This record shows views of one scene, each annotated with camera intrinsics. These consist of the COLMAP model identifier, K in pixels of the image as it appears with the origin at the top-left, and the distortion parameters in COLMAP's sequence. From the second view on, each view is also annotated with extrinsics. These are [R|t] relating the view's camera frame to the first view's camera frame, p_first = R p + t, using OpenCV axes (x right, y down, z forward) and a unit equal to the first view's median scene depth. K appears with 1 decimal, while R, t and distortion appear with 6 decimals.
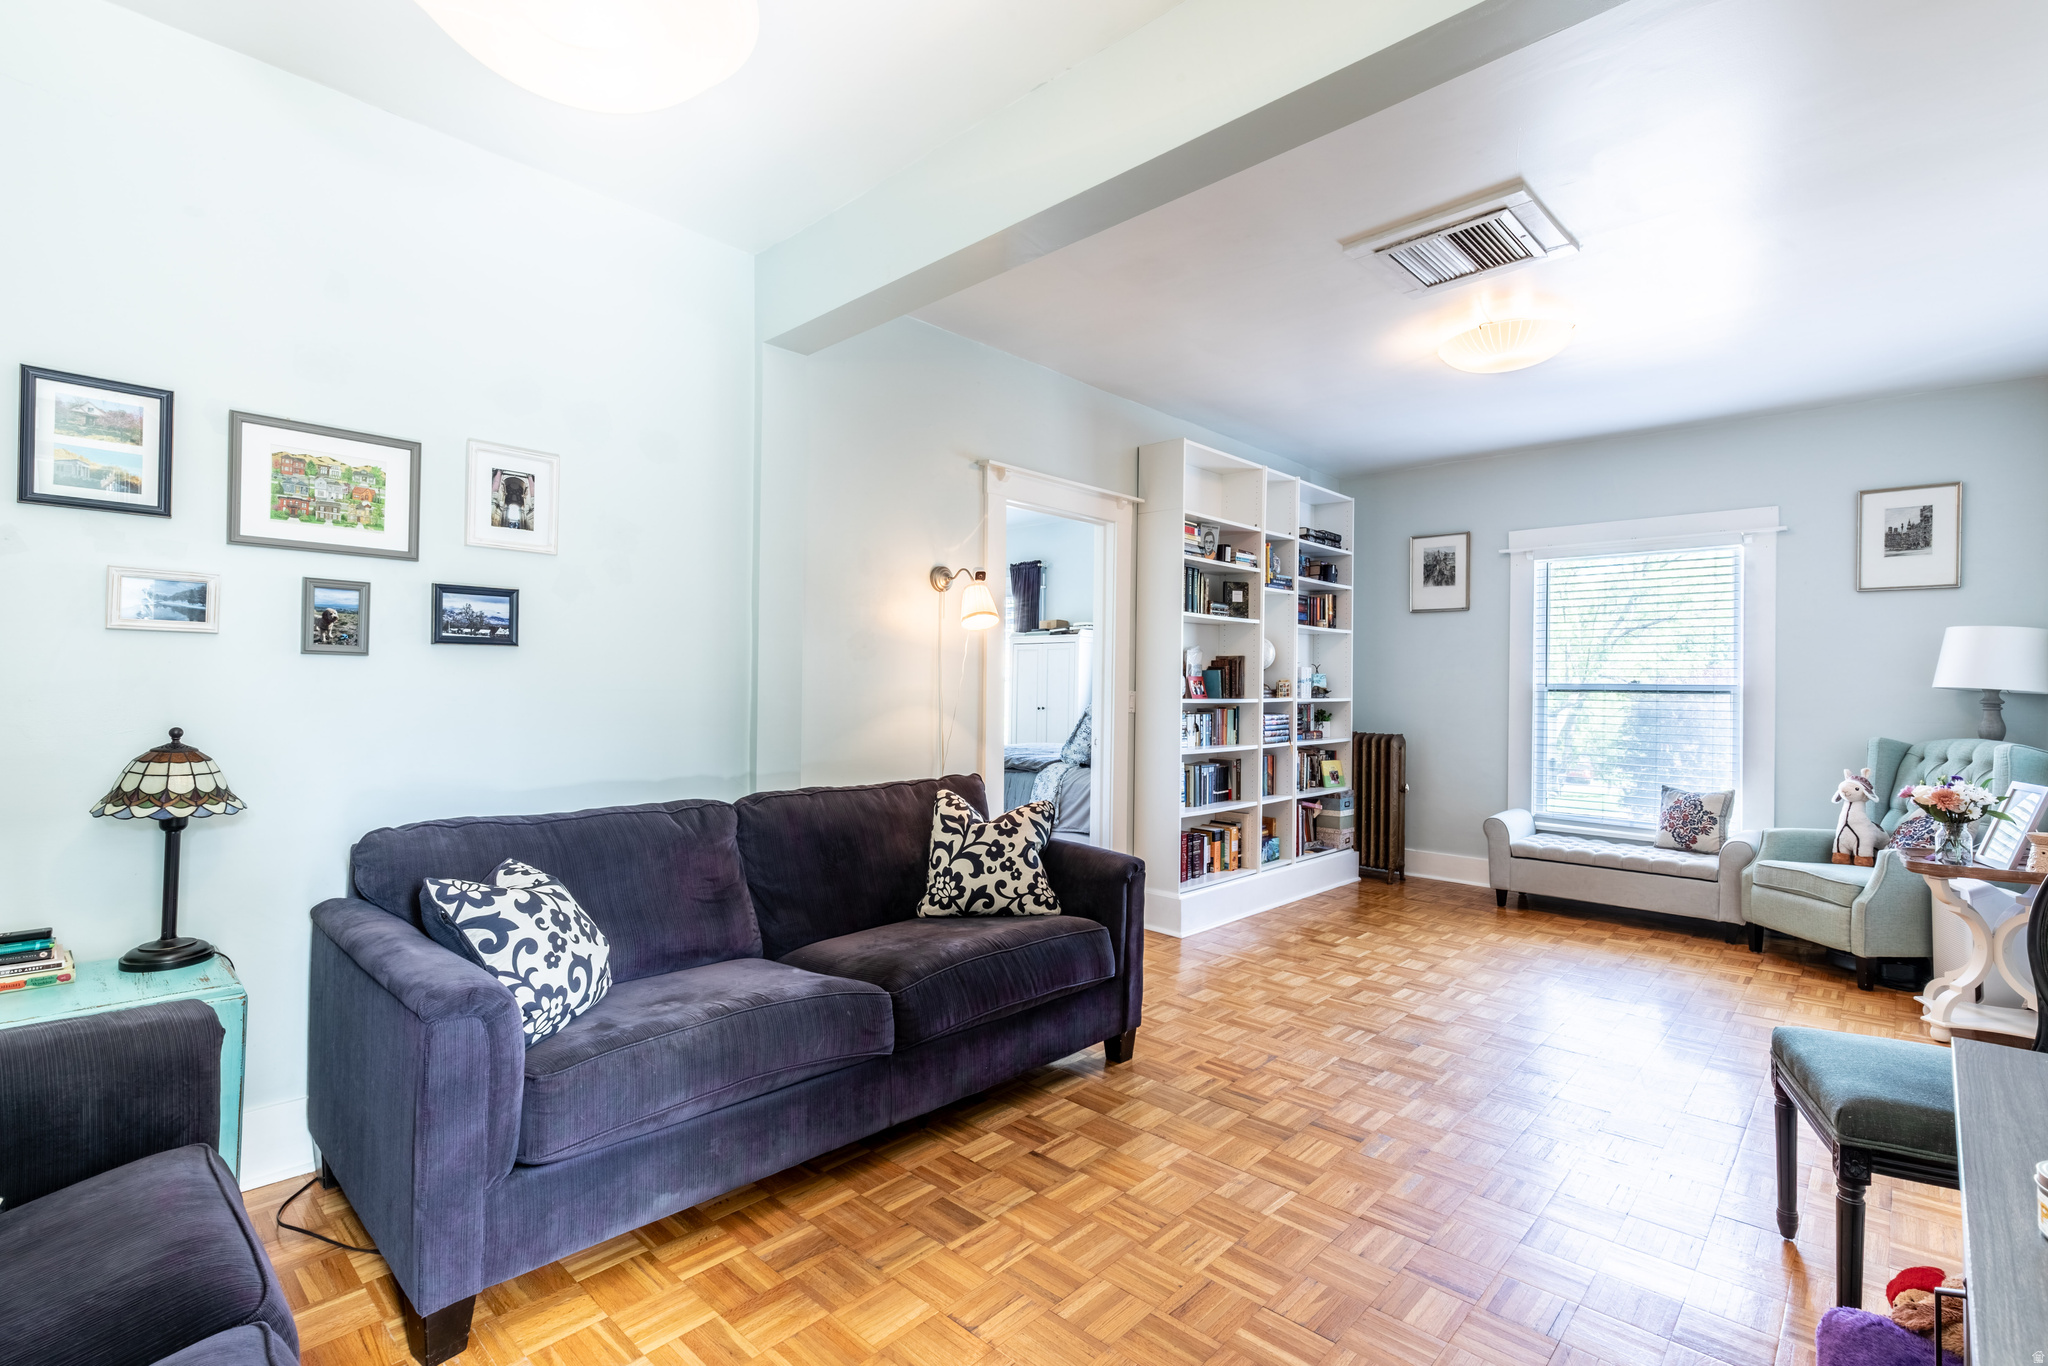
lens RADIAL K [[944.1, 0, 1021.7], [0, 944.1, 681.5], [0, 0, 1]] dist [0.005549, 0.000097]
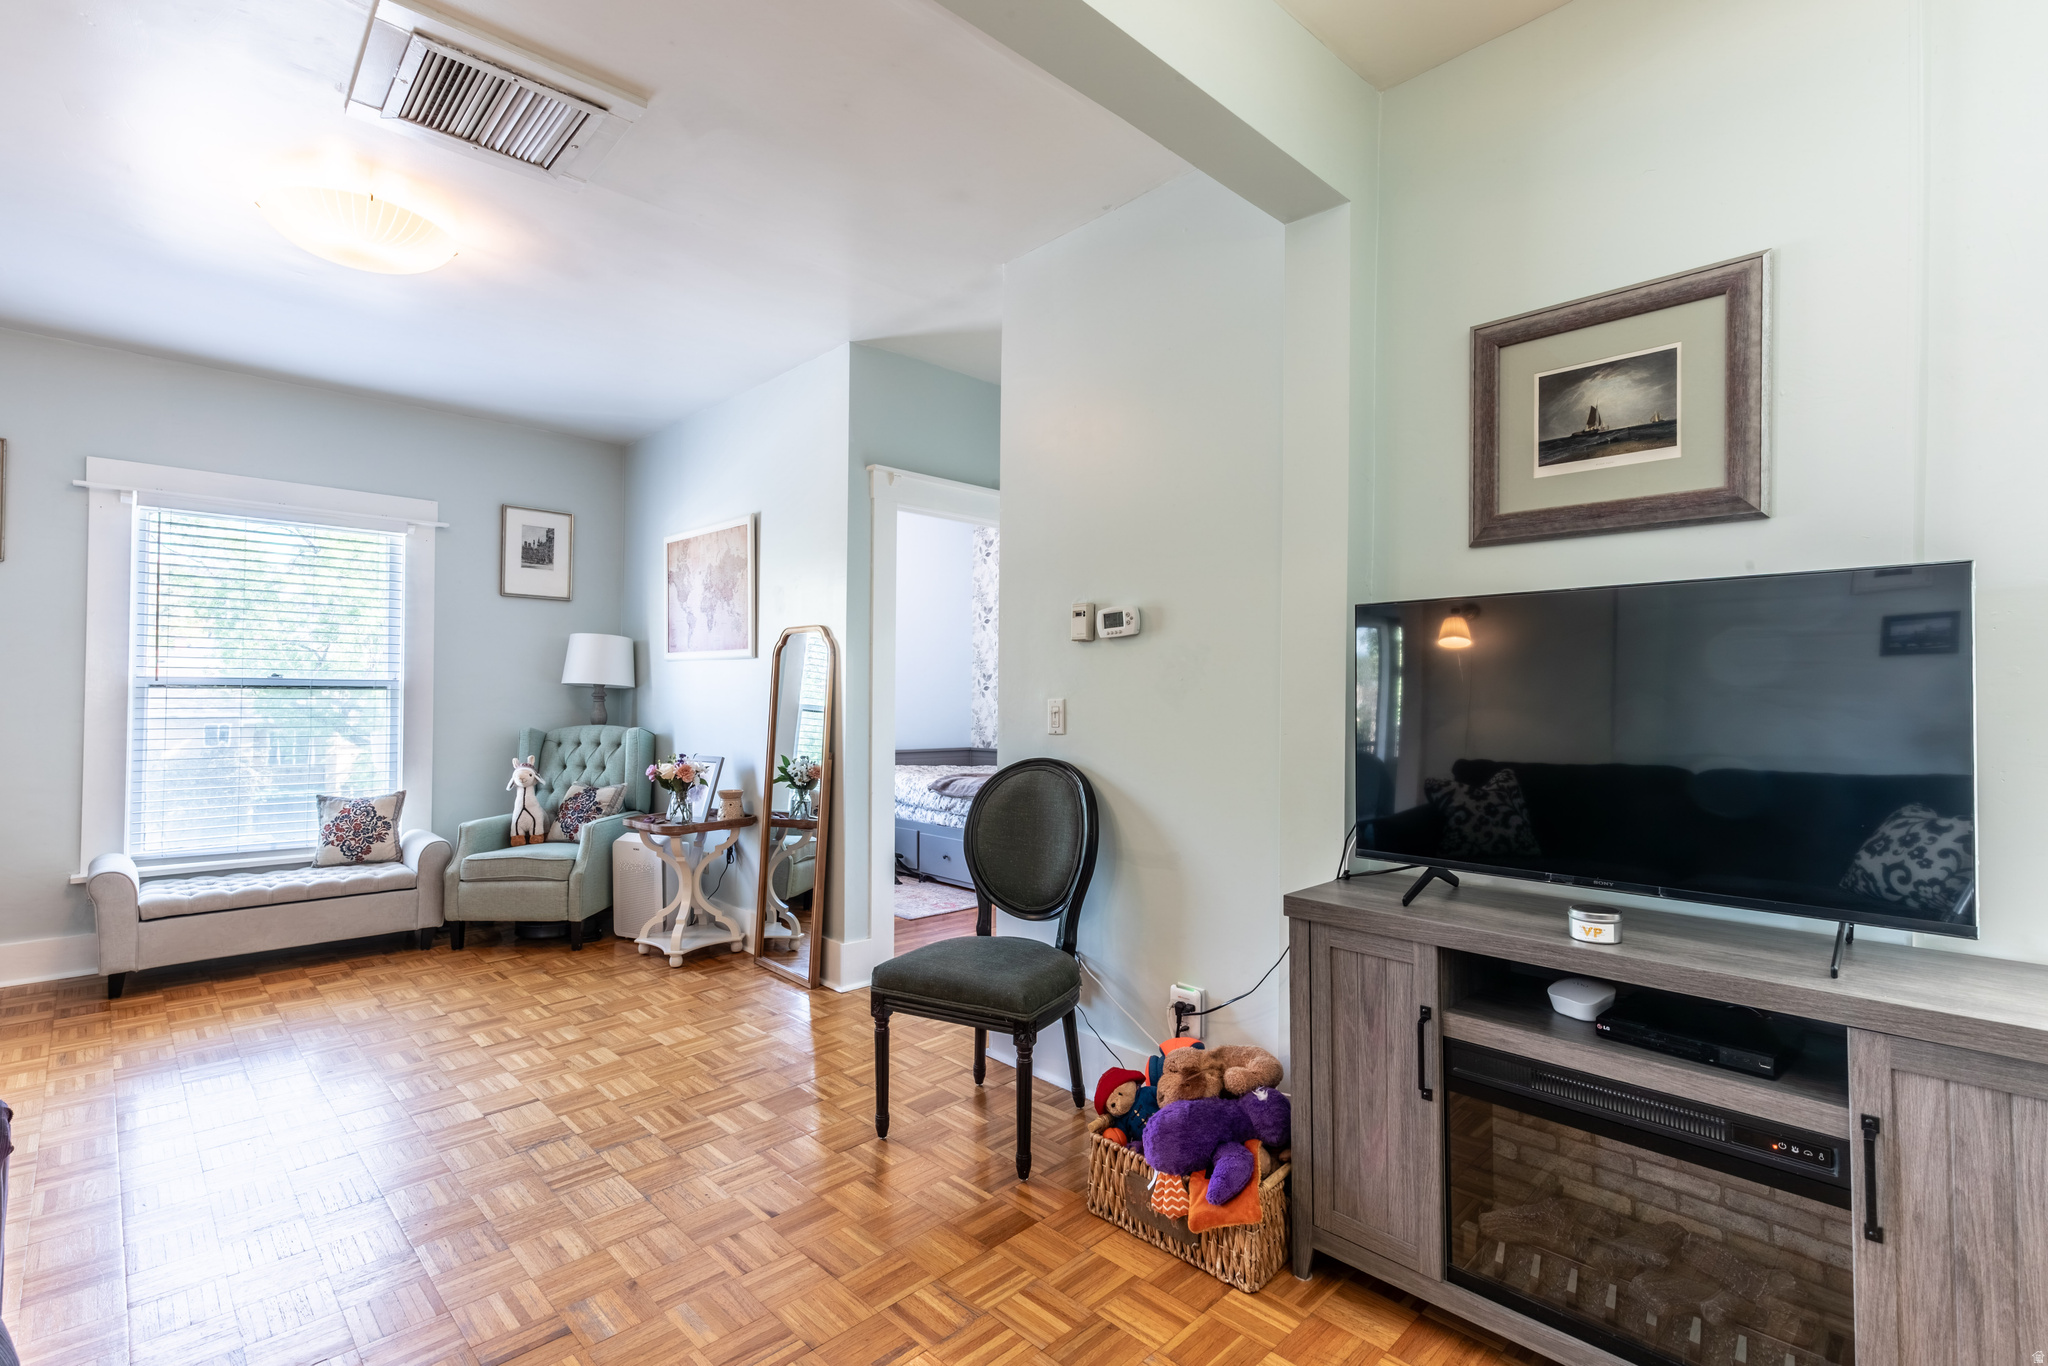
lens RADIAL K [[944.1, 0, 1021.7], [0, 944.1, 681.5], [0, 0, 1]] dist [0.005549, 0.000097]
pose [[0.044249, 0.003370, 0.999015, -0.196797], [-0.010845, 0.999937, -0.002893, 0.001244], [-0.998962, -0.010707, 0.044283, 0.380639]]
